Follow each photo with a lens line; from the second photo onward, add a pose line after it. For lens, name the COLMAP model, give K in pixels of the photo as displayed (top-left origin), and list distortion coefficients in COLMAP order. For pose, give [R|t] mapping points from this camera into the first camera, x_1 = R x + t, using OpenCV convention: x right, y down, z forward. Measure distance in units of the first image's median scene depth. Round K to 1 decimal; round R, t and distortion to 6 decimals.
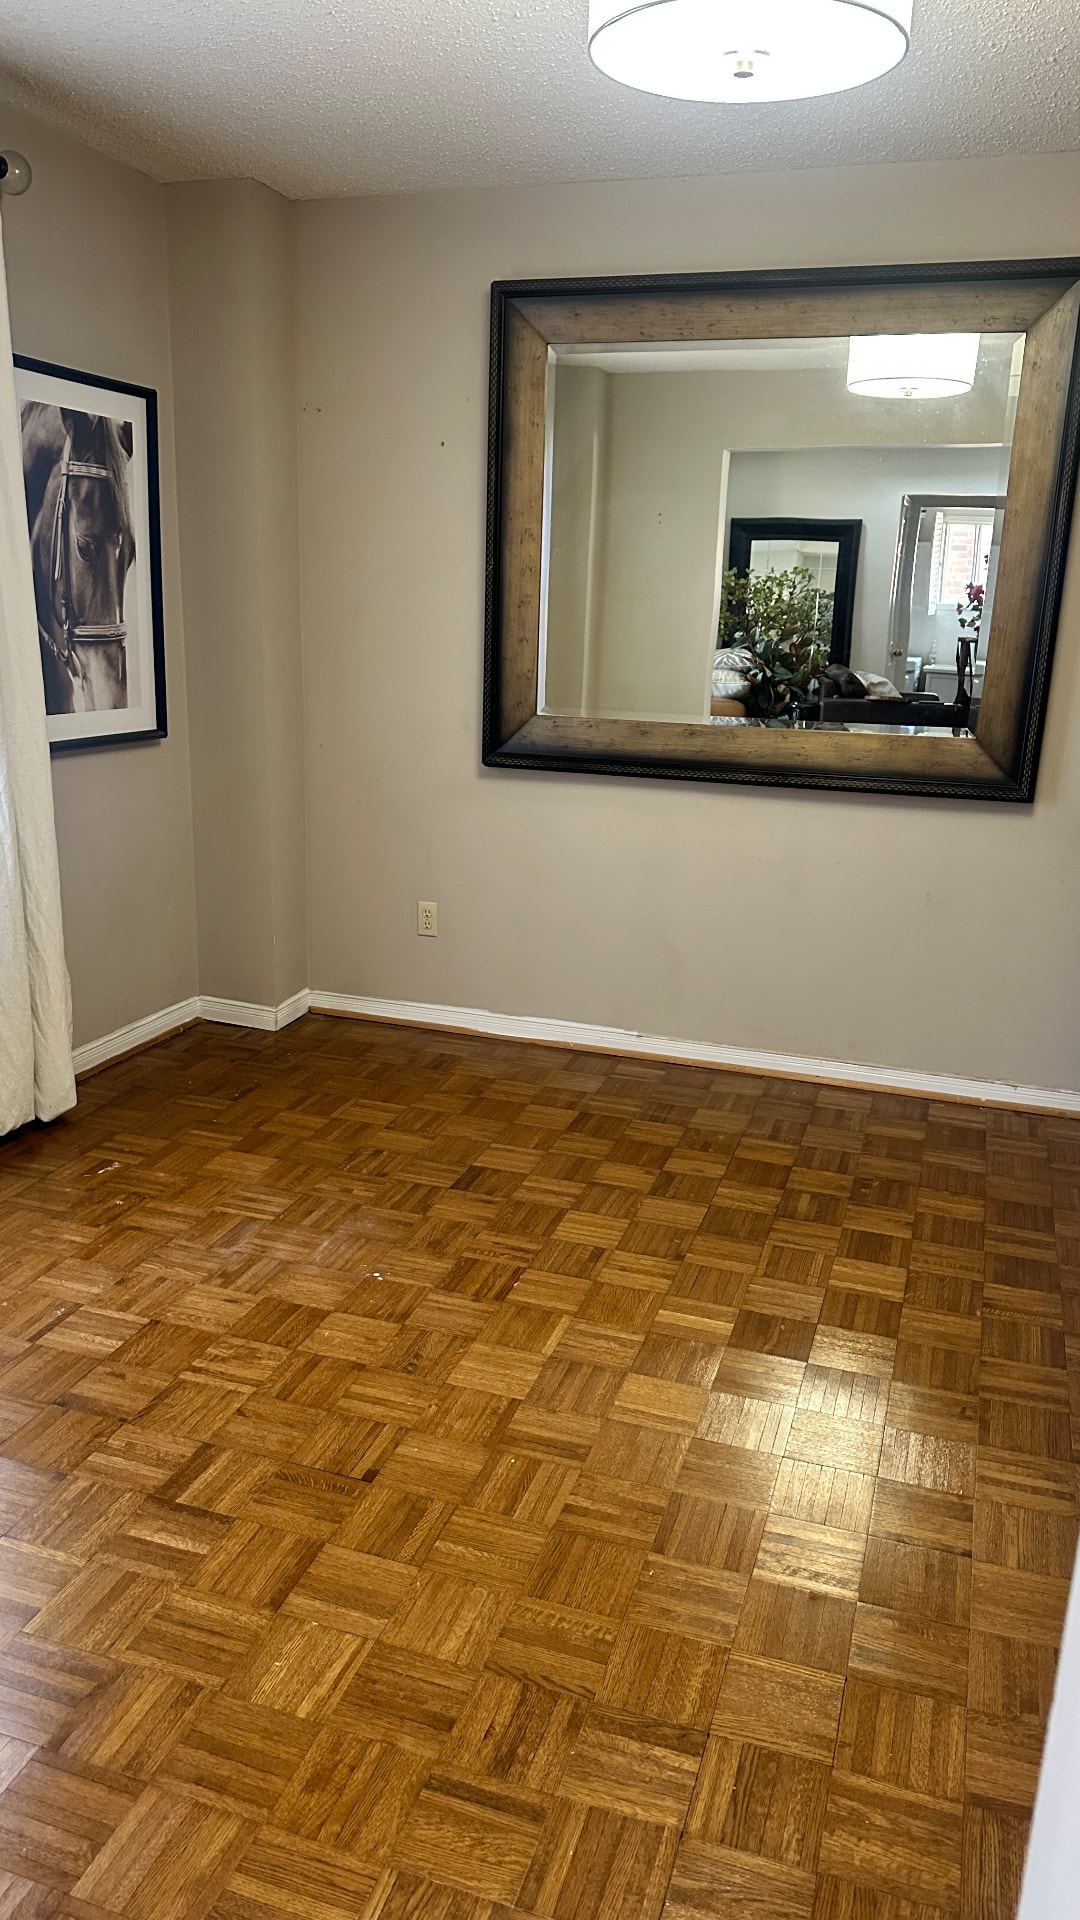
lens RADIAL K [[1355.3, 0, 535.4], [0, 1355.3, 959.6], [0, 0, 1]] dist [0.006879, -0.003703]
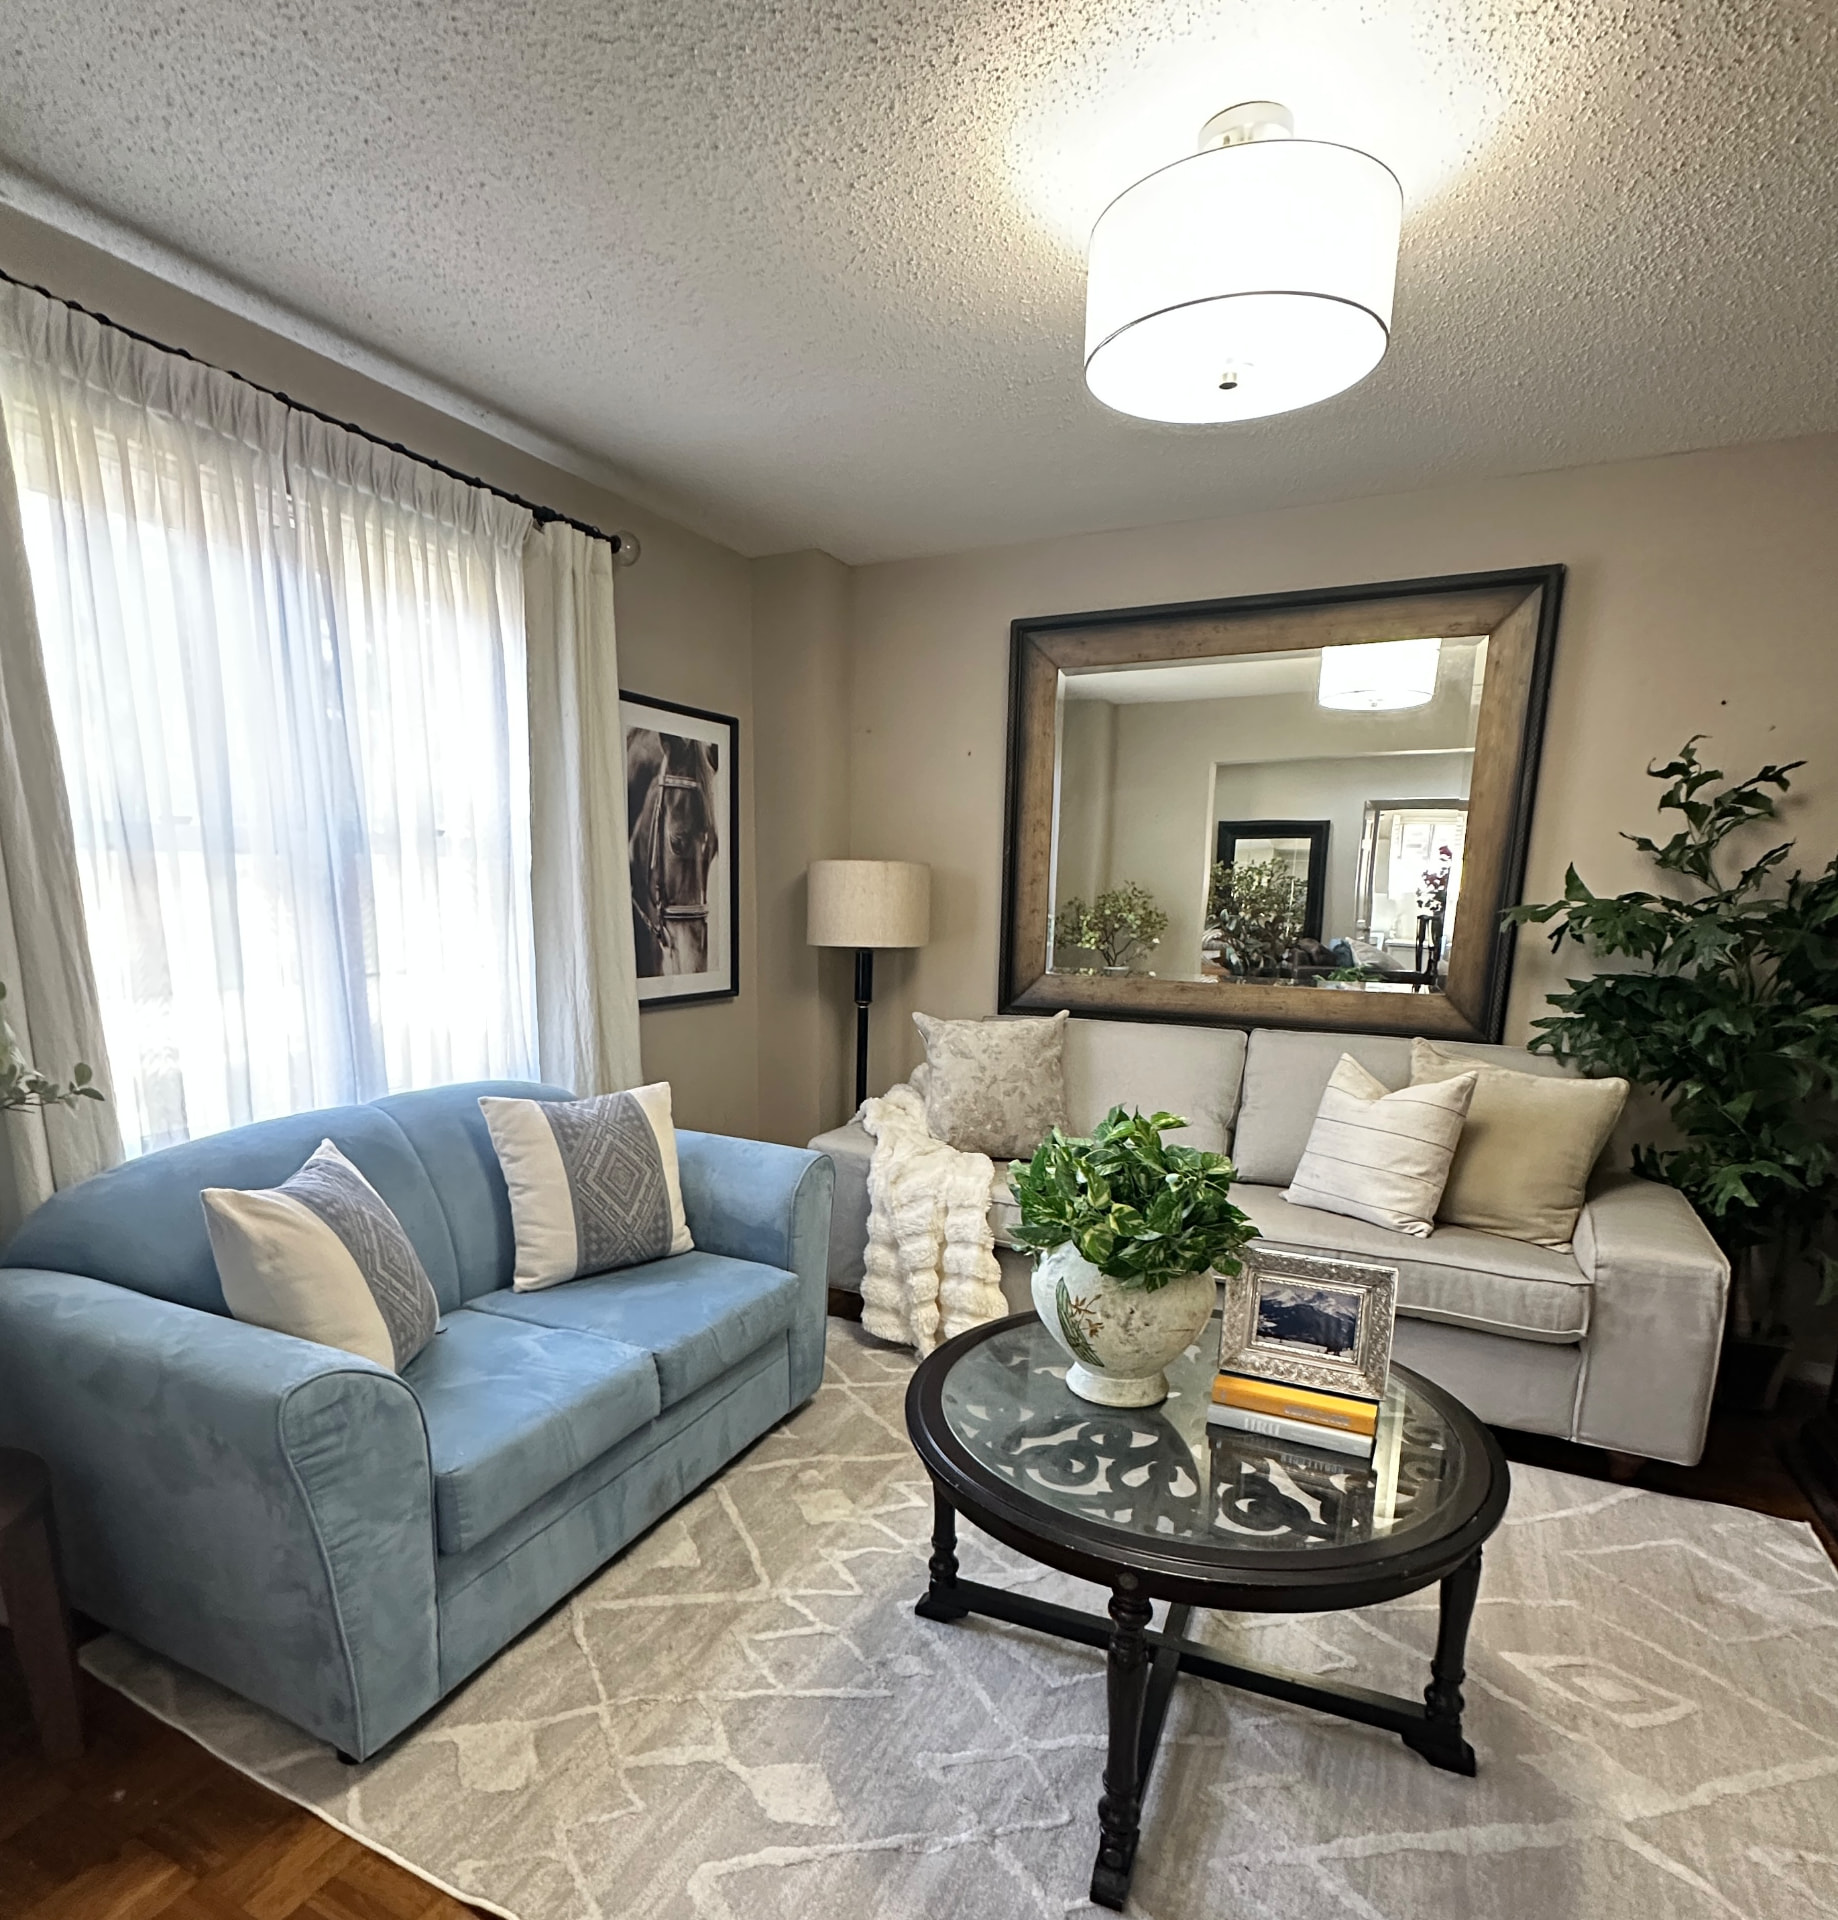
lens RADIAL K [[1037.3, 0, 914.3], [0, 1037.3, 1073.3], [0, 0, 1]] dist [0.020112, 0.000528]
pose [[0.989789, 0.005355, -0.142440, 0.016513], [-0.019206, 0.995192, -0.096044, -0.009384], [0.141241, 0.097799, 0.985133, 0.118395]]
